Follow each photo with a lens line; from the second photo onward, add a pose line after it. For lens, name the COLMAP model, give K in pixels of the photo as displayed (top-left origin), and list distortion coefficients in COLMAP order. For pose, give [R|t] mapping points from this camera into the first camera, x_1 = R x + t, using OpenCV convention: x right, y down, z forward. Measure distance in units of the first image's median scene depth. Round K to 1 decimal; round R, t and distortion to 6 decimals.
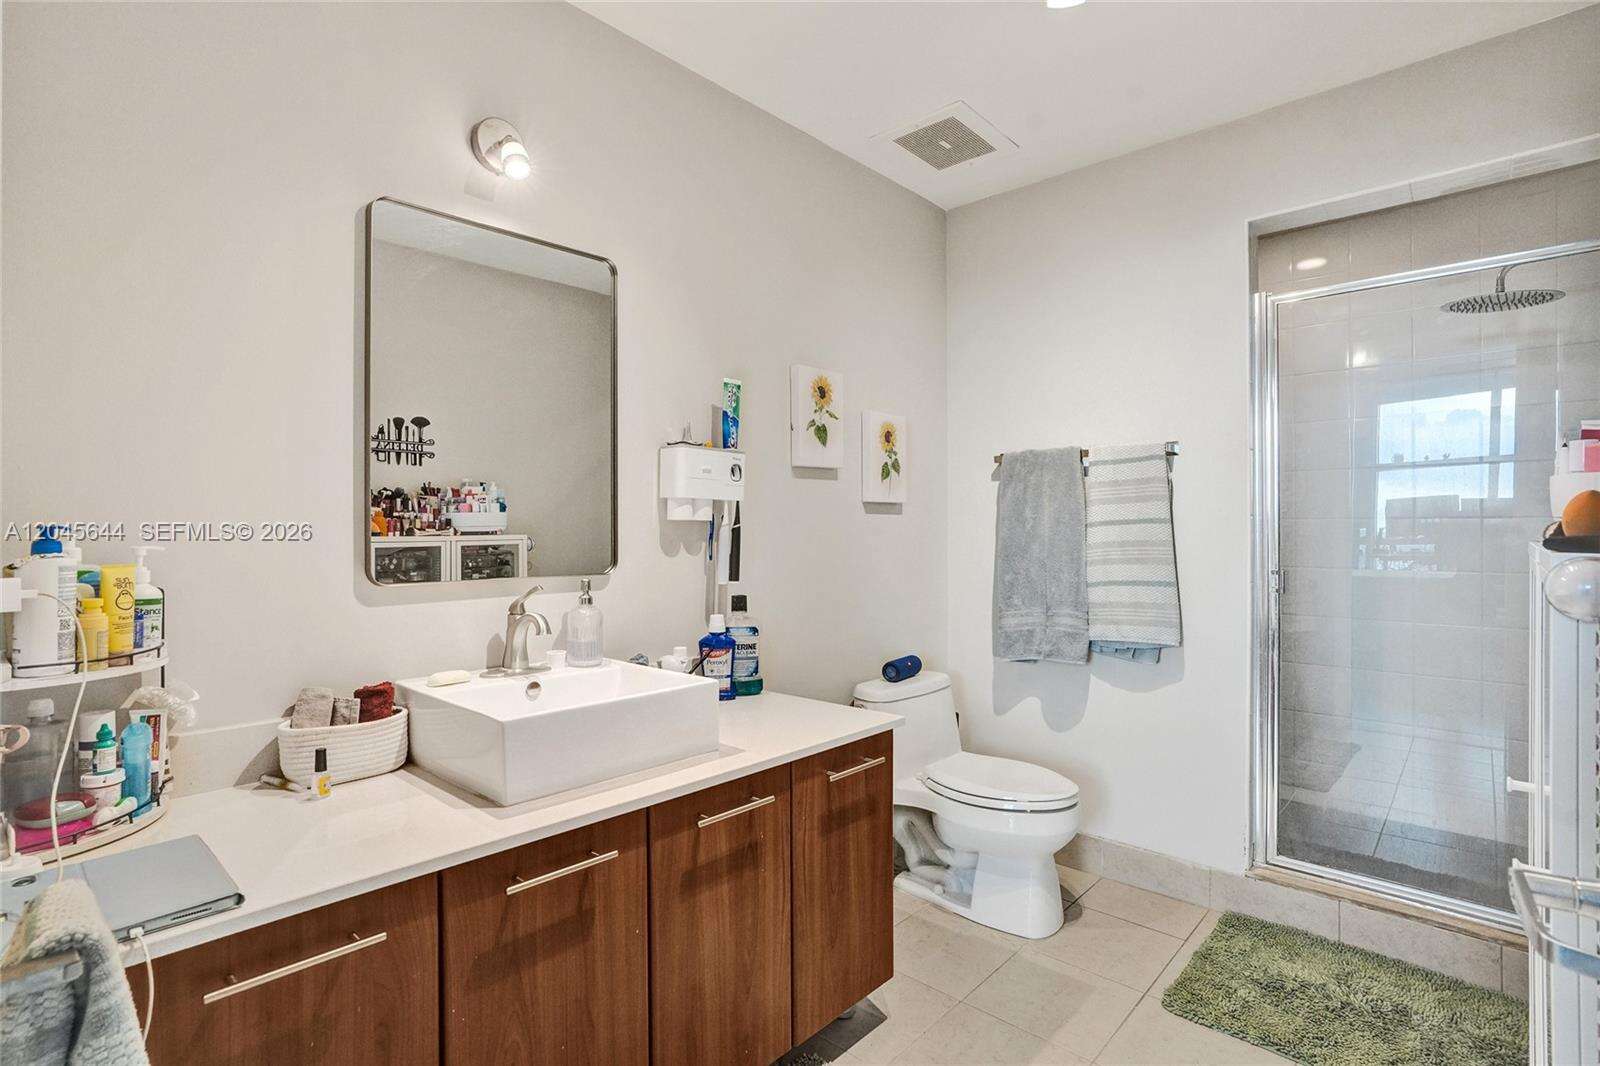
lens RADIAL K [[741.0, 0, 811.7], [0, 741.0, 533.3], [0, 0, 1]] dist [-0.004487, 0.000266]
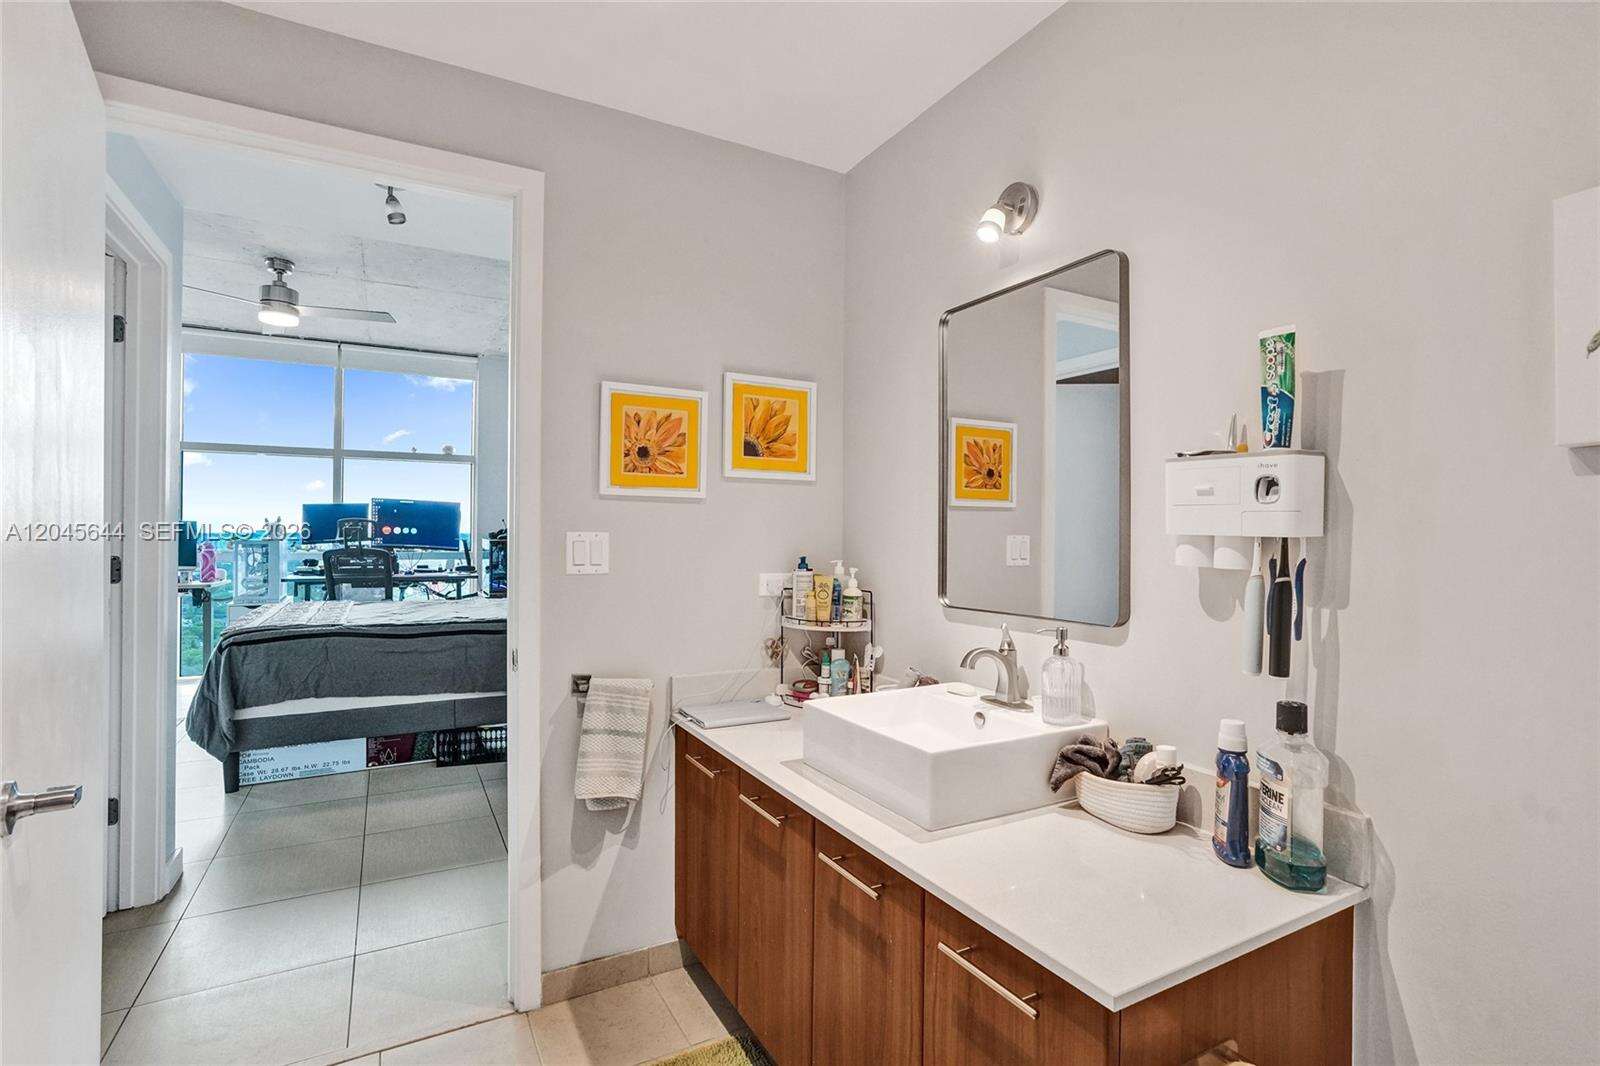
lens RADIAL K [[758.7, 0, 800.0], [0, 758.7, 533.0], [0, 0, 1]] dist [-0.003090, -0.000095]
pose [[-0.279291, -0.000143, -0.960207, 0.617965], [-0.015820, 0.999865, 0.004453, -0.048116], [0.960076, 0.016434, -0.279255, 0.879924]]
